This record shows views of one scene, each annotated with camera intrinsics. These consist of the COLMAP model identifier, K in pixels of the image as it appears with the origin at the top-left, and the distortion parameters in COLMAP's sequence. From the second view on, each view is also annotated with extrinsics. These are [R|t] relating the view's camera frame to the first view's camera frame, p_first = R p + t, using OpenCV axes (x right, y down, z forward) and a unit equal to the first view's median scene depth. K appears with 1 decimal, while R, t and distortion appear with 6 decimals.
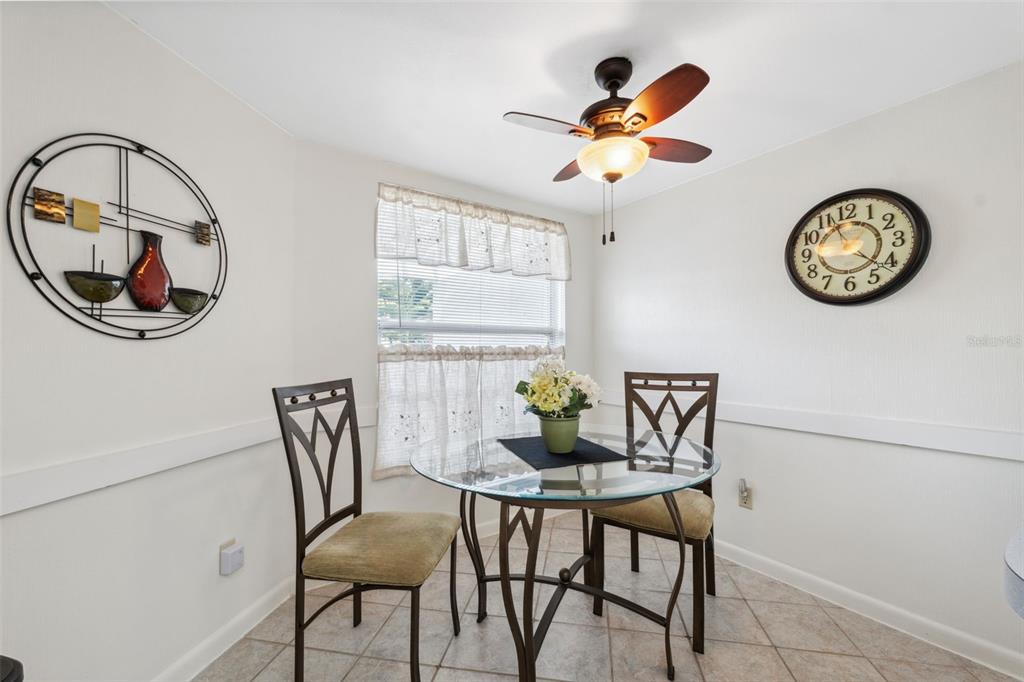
lens RADIAL K [[426.9, 0, 523.2], [0, 426.9, 345.0], [0, 0, 1]] dist [-0.000953, -0.000123]
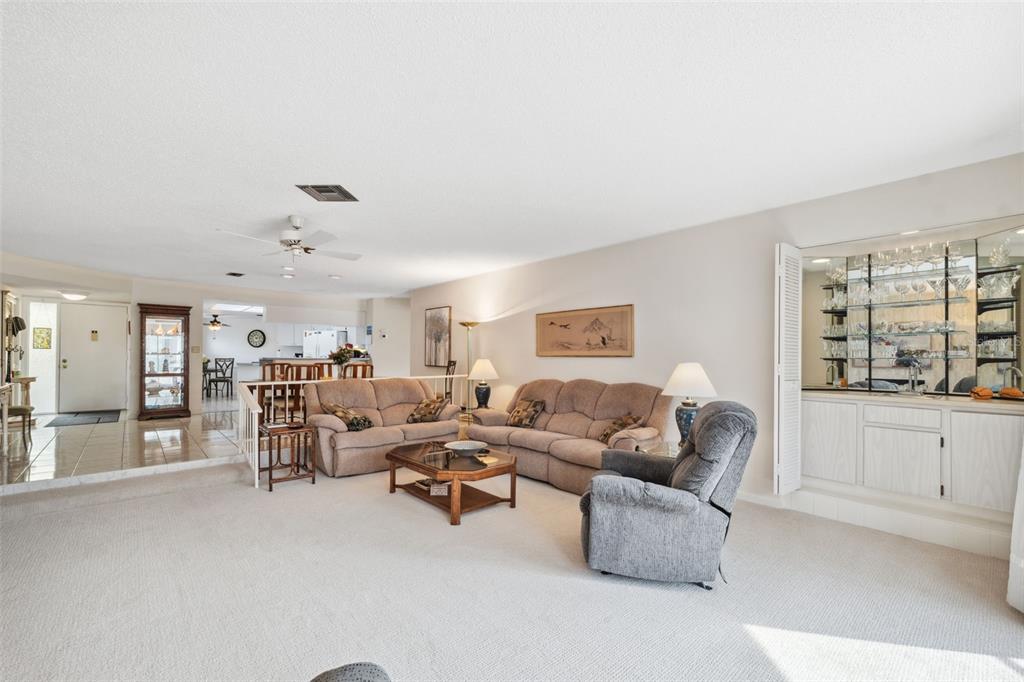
lens RADIAL K [[426.9, 0, 523.2], [0, 426.9, 345.0], [0, 0, 1]] dist [-0.000953, -0.000123]
pose [[0.621873, 0.023273, 0.782773, -1.560919], [-0.013769, 0.999729, -0.018785, -0.053567], [-0.782997, 0.000904, 0.622024, -5.389957]]
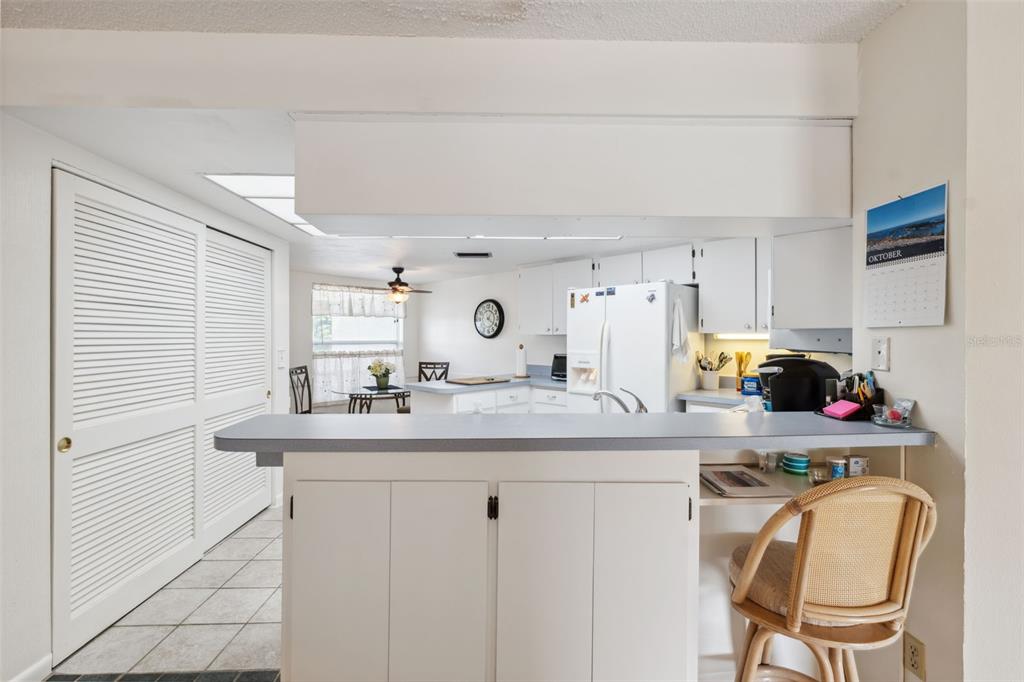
lens RADIAL K [[457.5, 0, 509.7], [0, 457.5, 335.1], [0, 0, 1]] dist [0.000859, 0.000257]
pose [[0.983769, -0.000309, 0.179437, 0.297488], [-0.000876, 0.999978, 0.006521, -0.116586], [-0.179435, -0.006572, 0.983748, -1.803972]]
